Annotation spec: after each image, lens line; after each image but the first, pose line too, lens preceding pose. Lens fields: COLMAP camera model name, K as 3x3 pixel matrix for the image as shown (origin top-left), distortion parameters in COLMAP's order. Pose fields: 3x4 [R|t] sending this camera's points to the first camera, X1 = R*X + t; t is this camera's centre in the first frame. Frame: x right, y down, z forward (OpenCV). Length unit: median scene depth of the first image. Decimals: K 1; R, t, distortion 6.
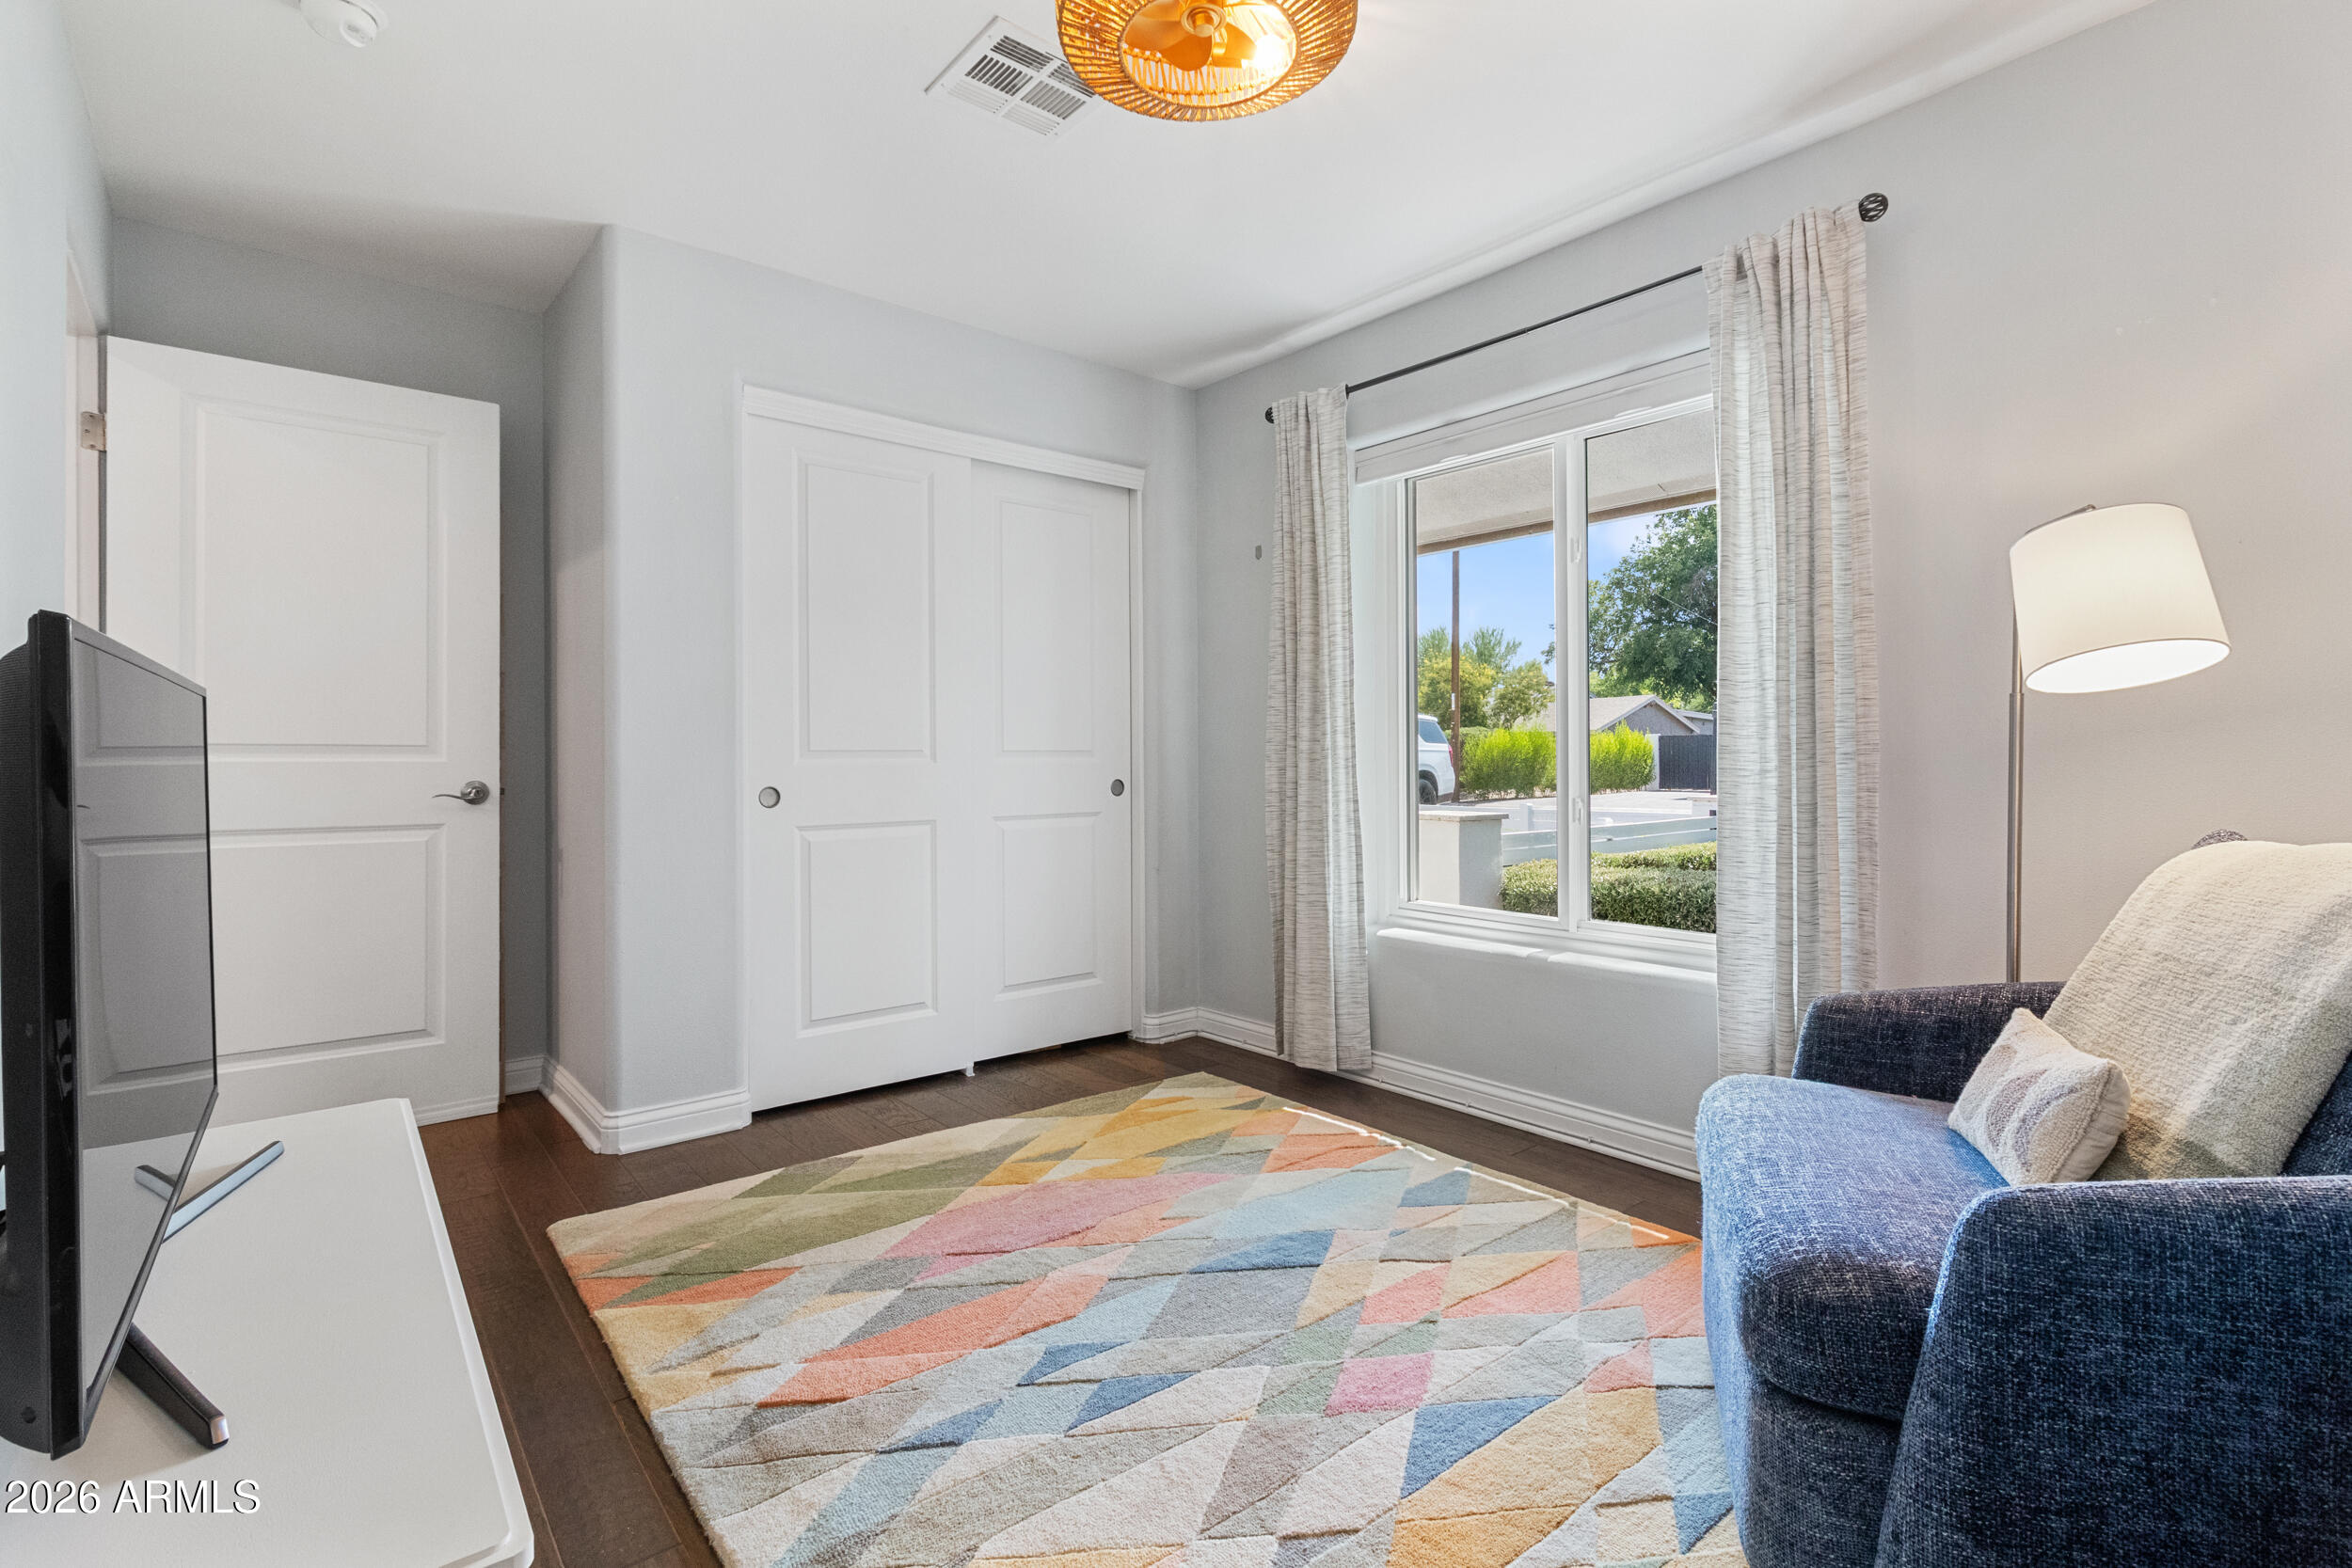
lens RADIAL K [[1090.3, 0, 1196.0], [0, 1090.3, 752.6], [0, 0, 1]] dist [0.005168, 0.000127]
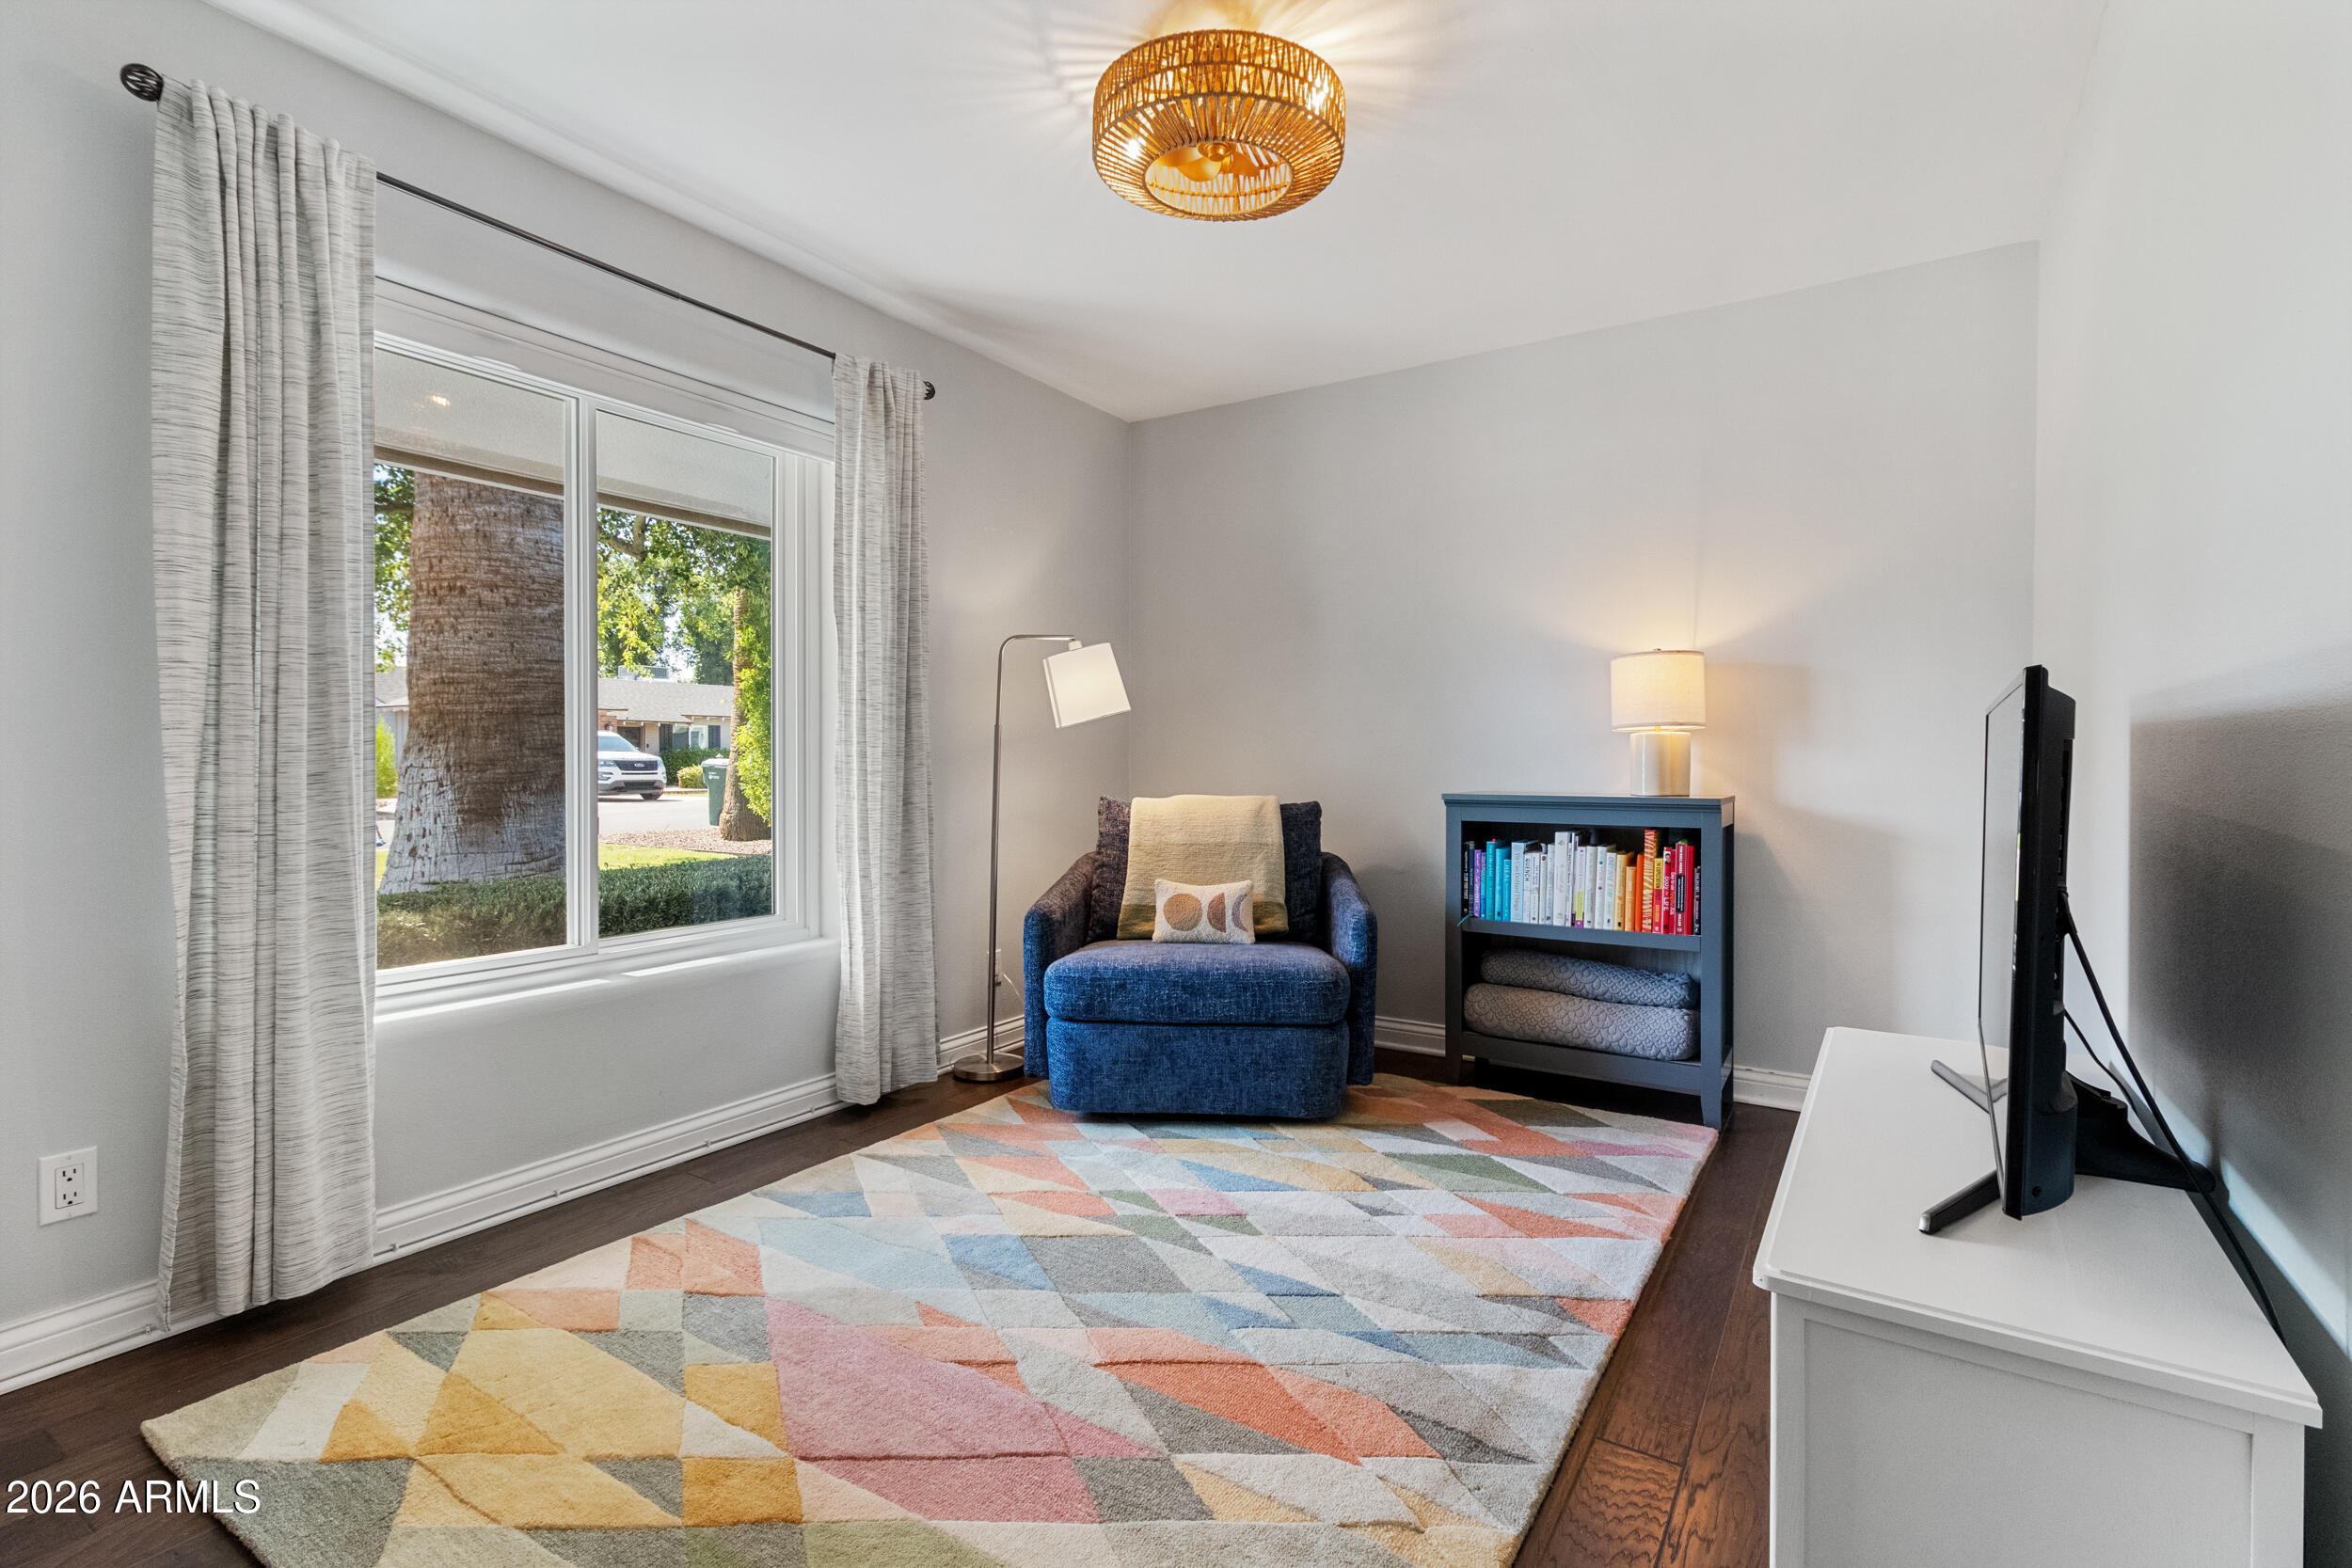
lens RADIAL K [[1090.3, 0, 1196.0], [0, 1090.3, 752.6], [0, 0, 1]] dist [0.005168, 0.000127]
pose [[-0.317494, 0.010597, 0.948201, -0.792107], [-0.012415, 0.999805, -0.015331, 0.007782], [-0.948179, -0.016639, -0.317301, 0.975119]]
